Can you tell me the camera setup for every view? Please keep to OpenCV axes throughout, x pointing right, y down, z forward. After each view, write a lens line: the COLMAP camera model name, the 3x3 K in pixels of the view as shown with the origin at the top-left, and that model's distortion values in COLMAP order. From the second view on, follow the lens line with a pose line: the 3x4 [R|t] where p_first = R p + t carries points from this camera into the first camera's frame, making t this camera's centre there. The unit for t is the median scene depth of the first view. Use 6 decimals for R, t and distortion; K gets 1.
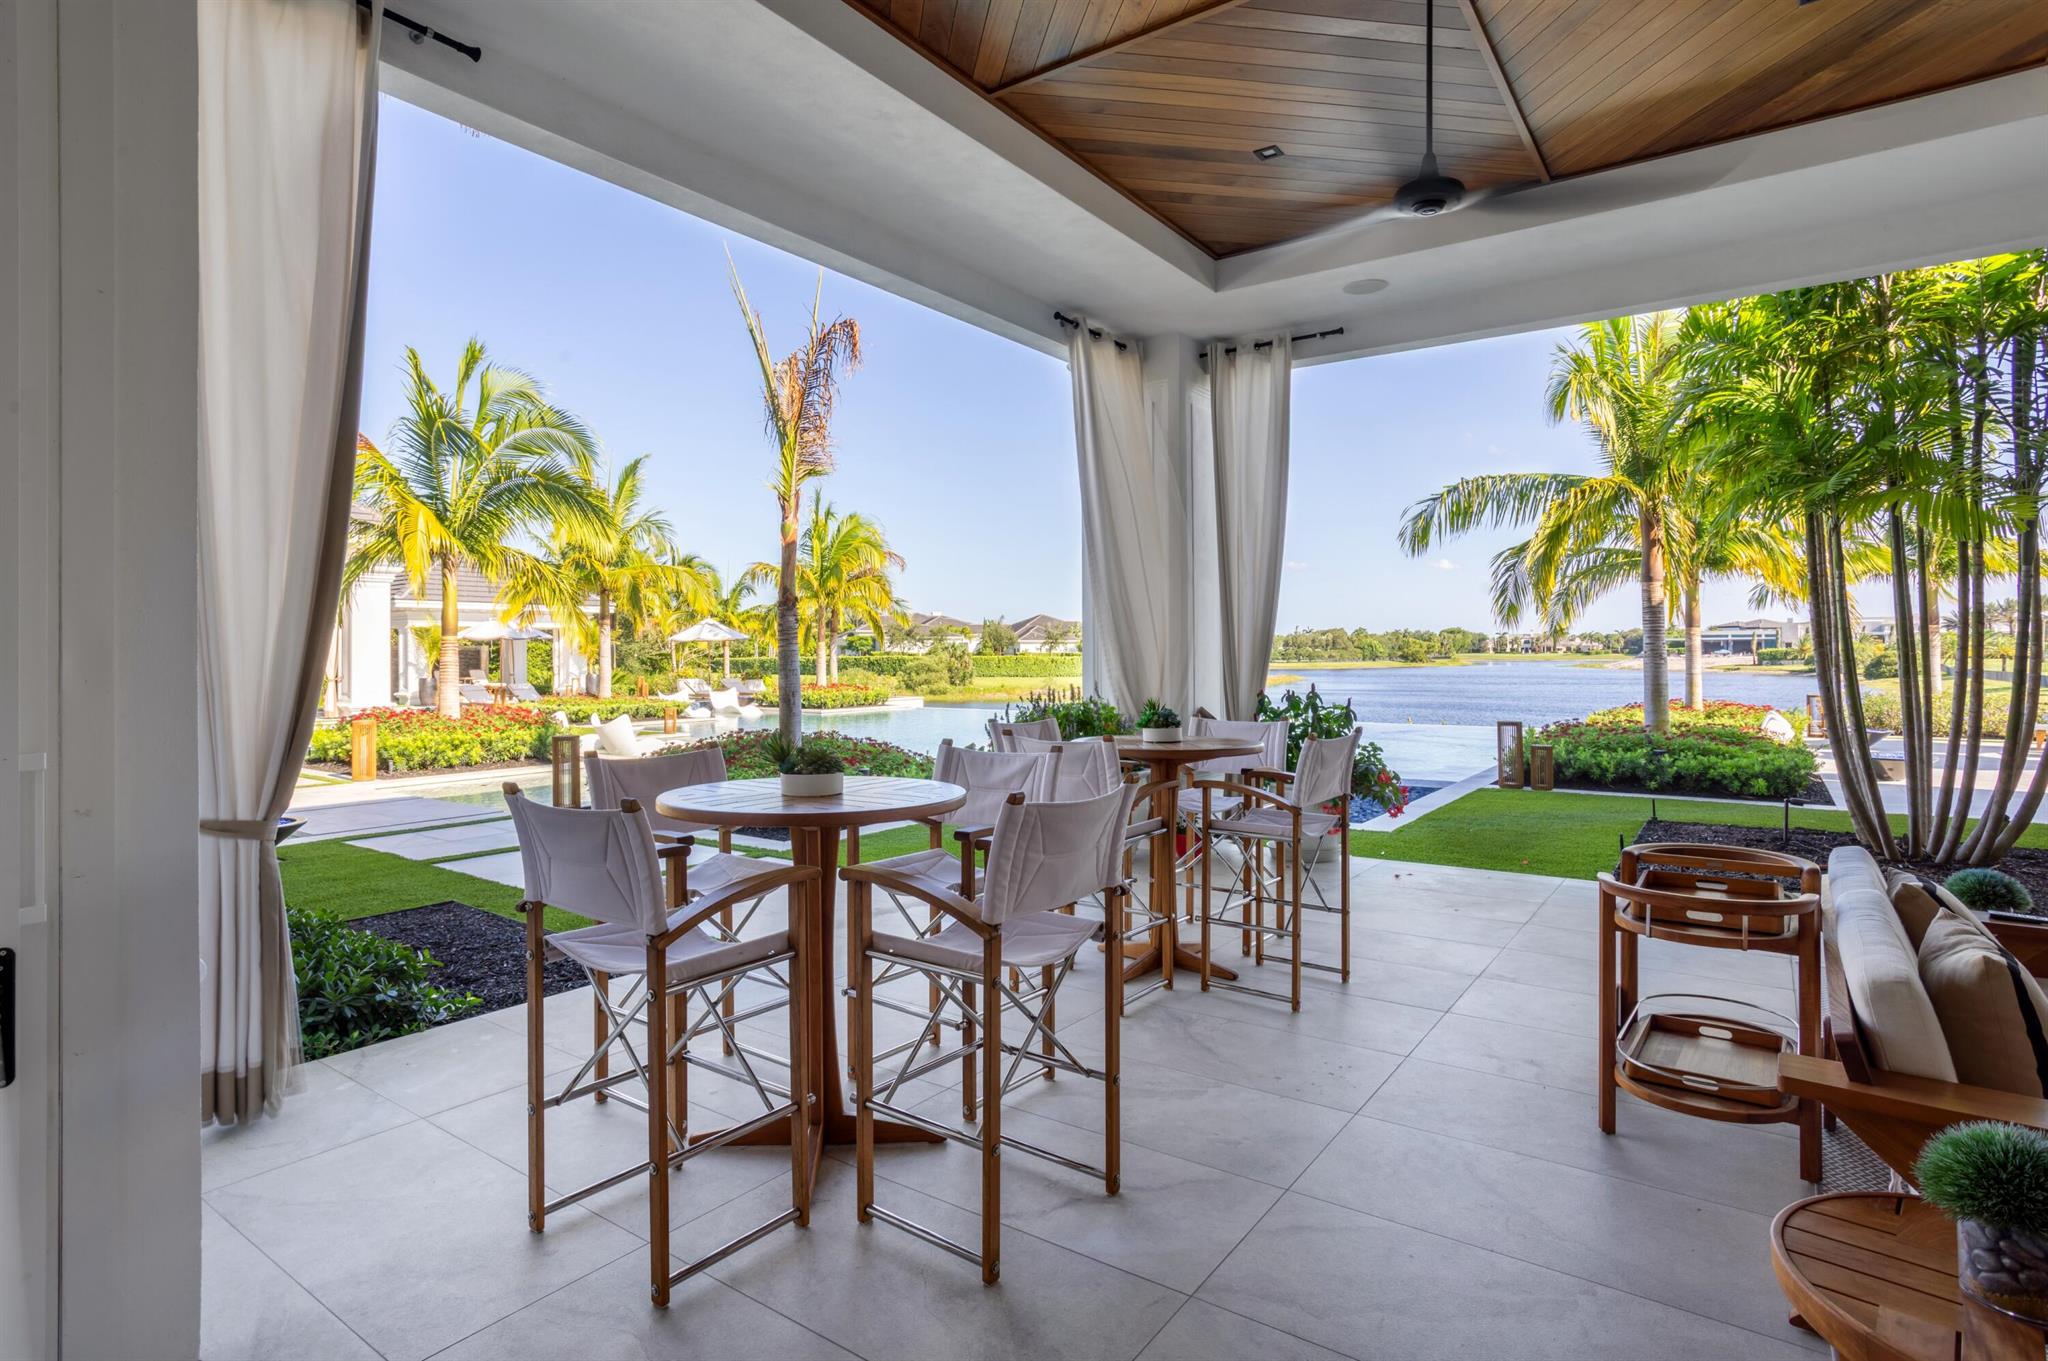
lens RADIAL K [[1046.3, 0, 1024.0], [0, 1046.3, 680.5], [0, 0, 1]] dist [-0.034144, 0.001123]
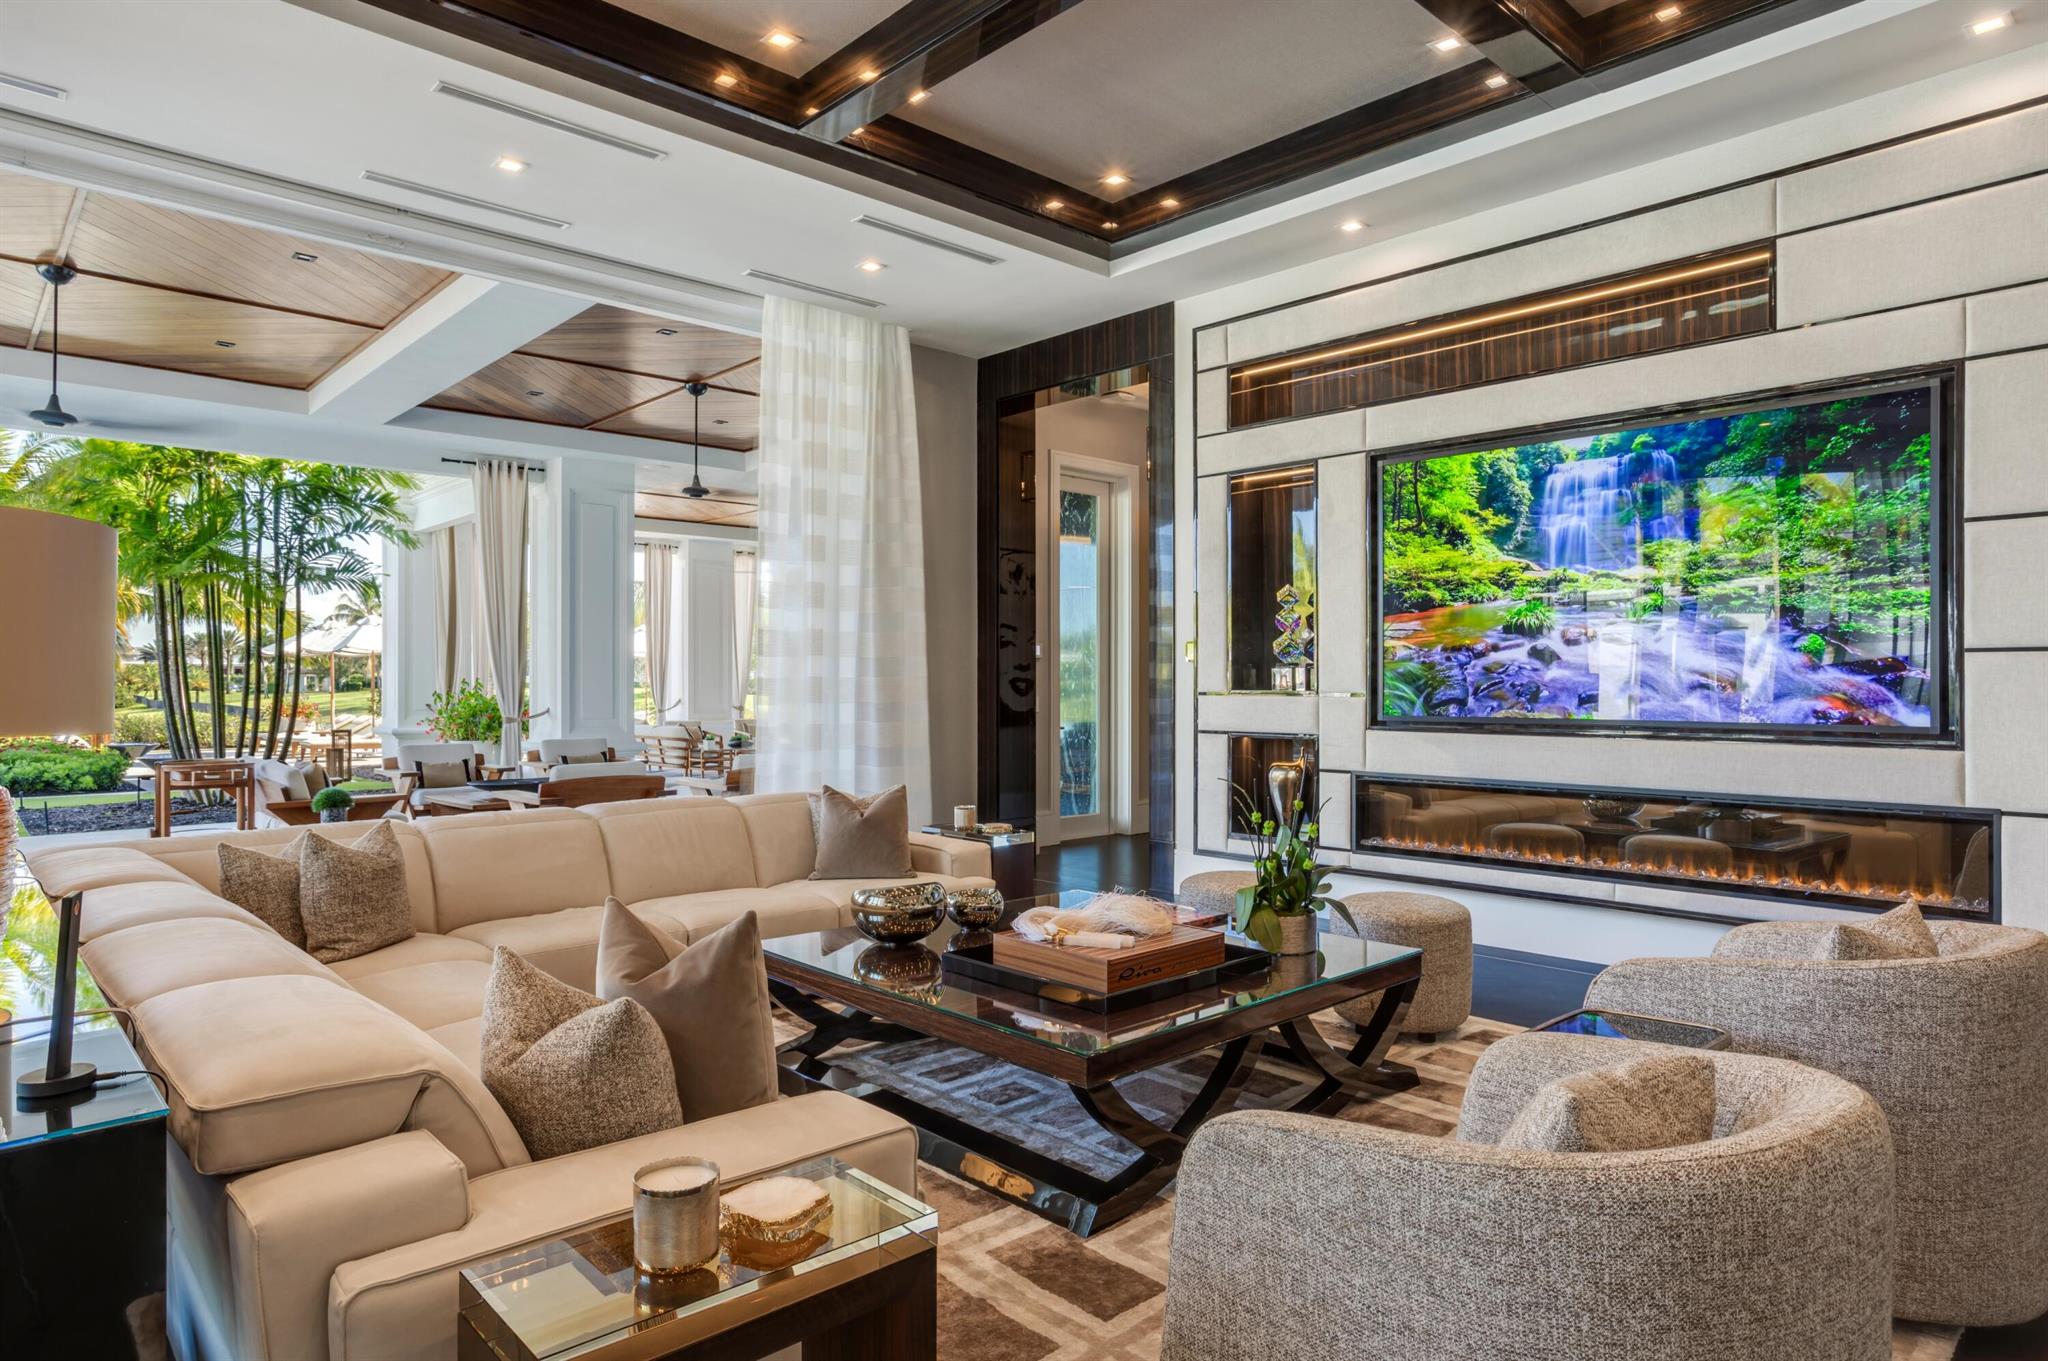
lens RADIAL K [[1188.8, 0, 1024.0], [0, 1188.8, 680.5], [0, 0, 1]] dist [-0.042738, 0.051235]
pose [[0.175148, -0.000424, 0.984542, -0.515055], [0.031697, 0.999484, -0.005209, 0.021345], [-0.984032, 0.032120, 0.175071, -0.393917]]
